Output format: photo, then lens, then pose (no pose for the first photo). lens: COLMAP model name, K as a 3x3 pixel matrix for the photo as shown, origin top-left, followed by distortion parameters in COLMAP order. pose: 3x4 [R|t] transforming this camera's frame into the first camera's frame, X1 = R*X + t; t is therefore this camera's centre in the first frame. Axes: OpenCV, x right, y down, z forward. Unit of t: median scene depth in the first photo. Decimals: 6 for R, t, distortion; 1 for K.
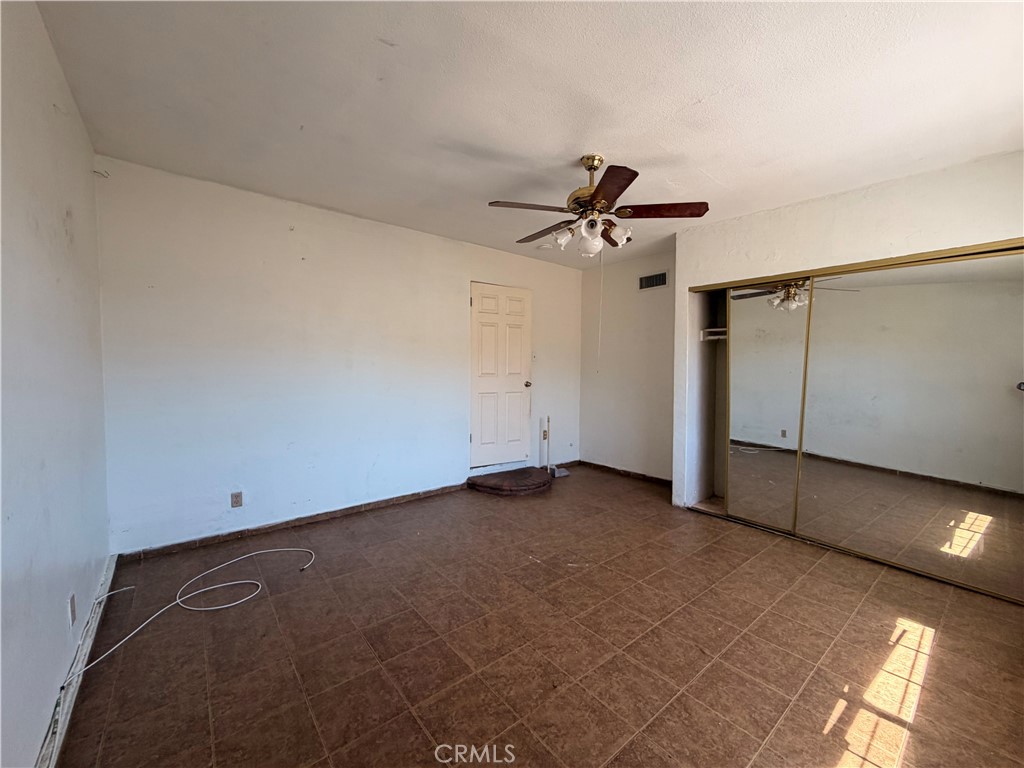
lens RADIAL K [[404.3, 0, 512.0], [0, 404.3, 384.0], [0, 0, 1]] dist [-0.000325, -0.000127]
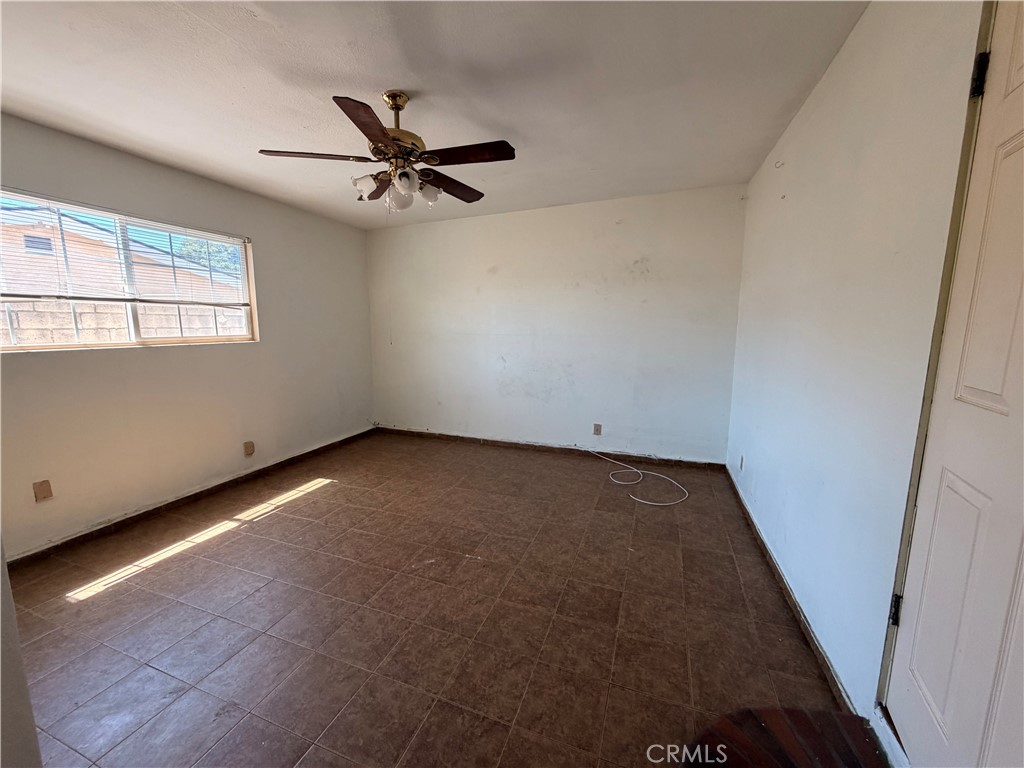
lens RADIAL K [[404.3, 0, 512.0], [0, 404.3, 384.0], [0, 0, 1]] dist [-0.000325, -0.000127]
pose [[-0.853329, 0.066927, -0.517059, 0.569277], [-0.030203, 0.983716, 0.177176, -0.136453], [0.520497, 0.166806, -0.837412, 2.352057]]
